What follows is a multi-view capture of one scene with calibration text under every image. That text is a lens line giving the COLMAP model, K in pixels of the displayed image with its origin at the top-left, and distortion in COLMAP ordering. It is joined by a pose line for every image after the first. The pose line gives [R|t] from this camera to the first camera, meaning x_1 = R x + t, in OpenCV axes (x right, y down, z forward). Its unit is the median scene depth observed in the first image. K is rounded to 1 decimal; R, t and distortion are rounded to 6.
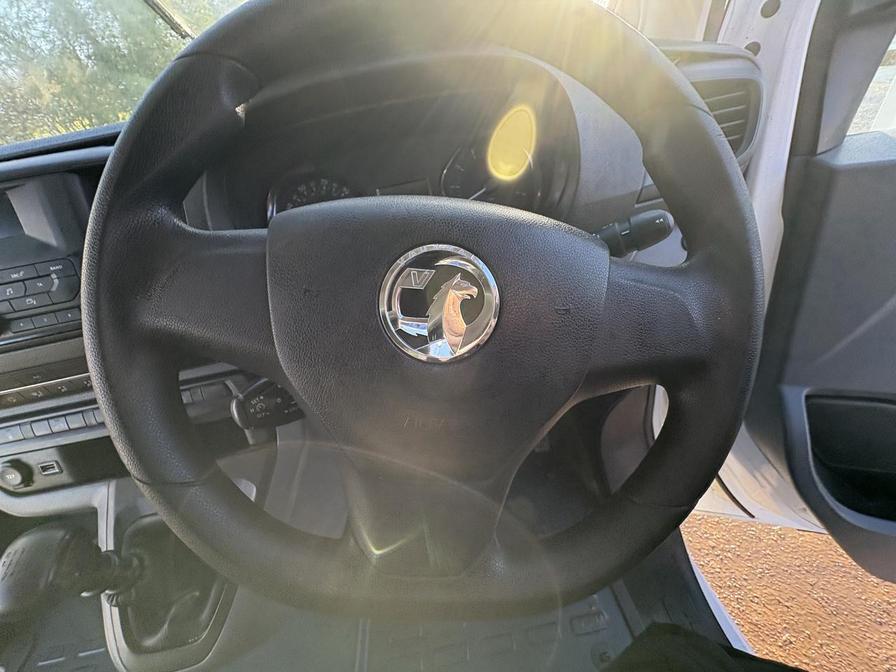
lens RADIAL K [[356.6, 0, 445.3], [0, 356.6, 338.7], [0, 0, 1]] dist [0.001151, -0.000139]
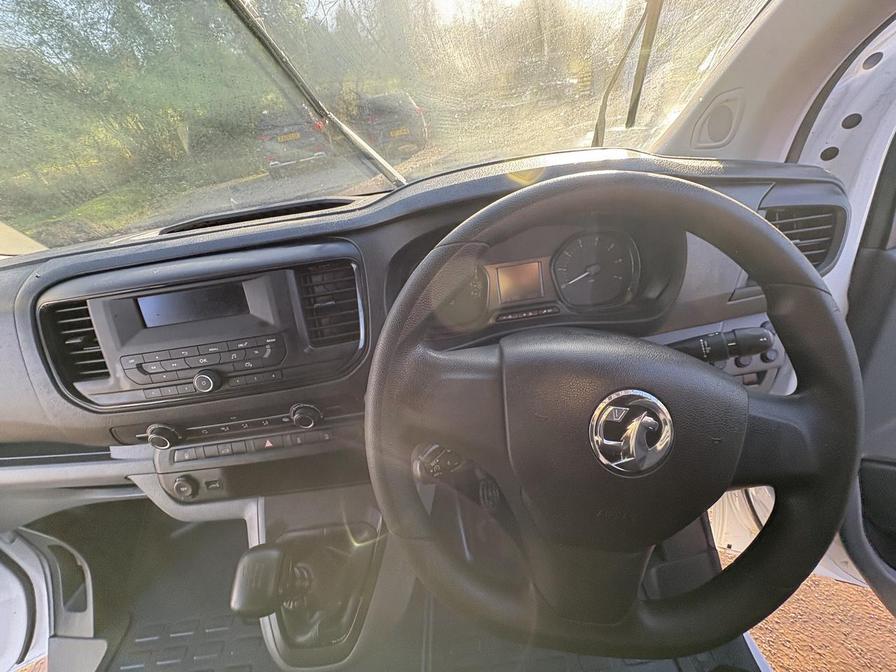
lens RADIAL K [[356.6, 0, 448.3], [0, 356.6, 339.7], [0, 0, 1]] dist [0.001151, -0.000139]
pose [[0.997012, 0.064132, -0.043049, -0.290004], [-0.064614, 0.997861, -0.009889, -0.167023], [0.042323, 0.012641, 0.999024, -0.184530]]
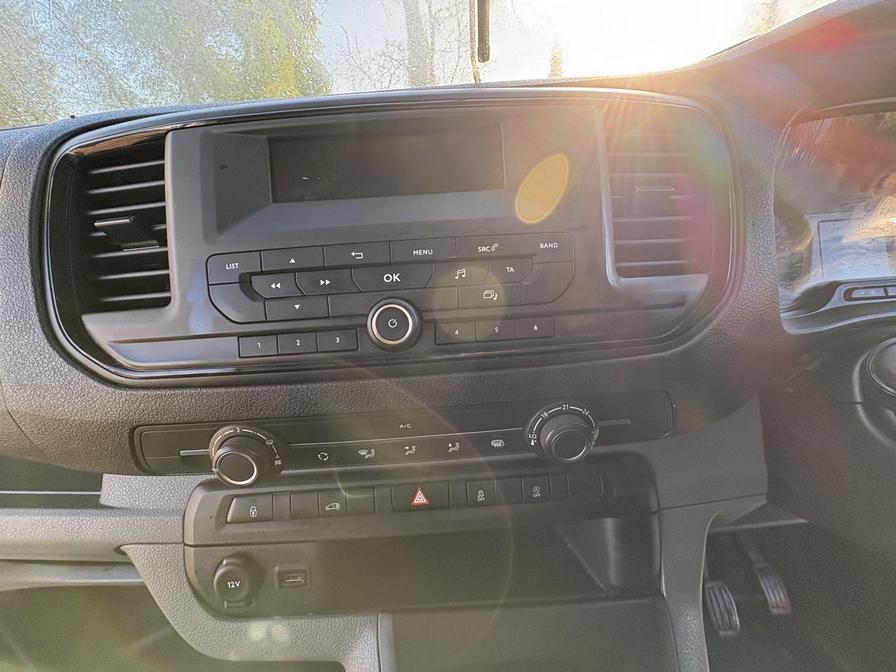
lens RADIAL K [[356.6, 0, 453.2], [0, 356.6, 336.8], [0, 0, 1]] dist [0.001151, -0.000139]
pose [[0.989675, 0.133501, -0.052166, -0.867773], [-0.141902, 0.963877, -0.225398, 0.072636], [0.020191, 0.230474, 0.972869, 0.334650]]
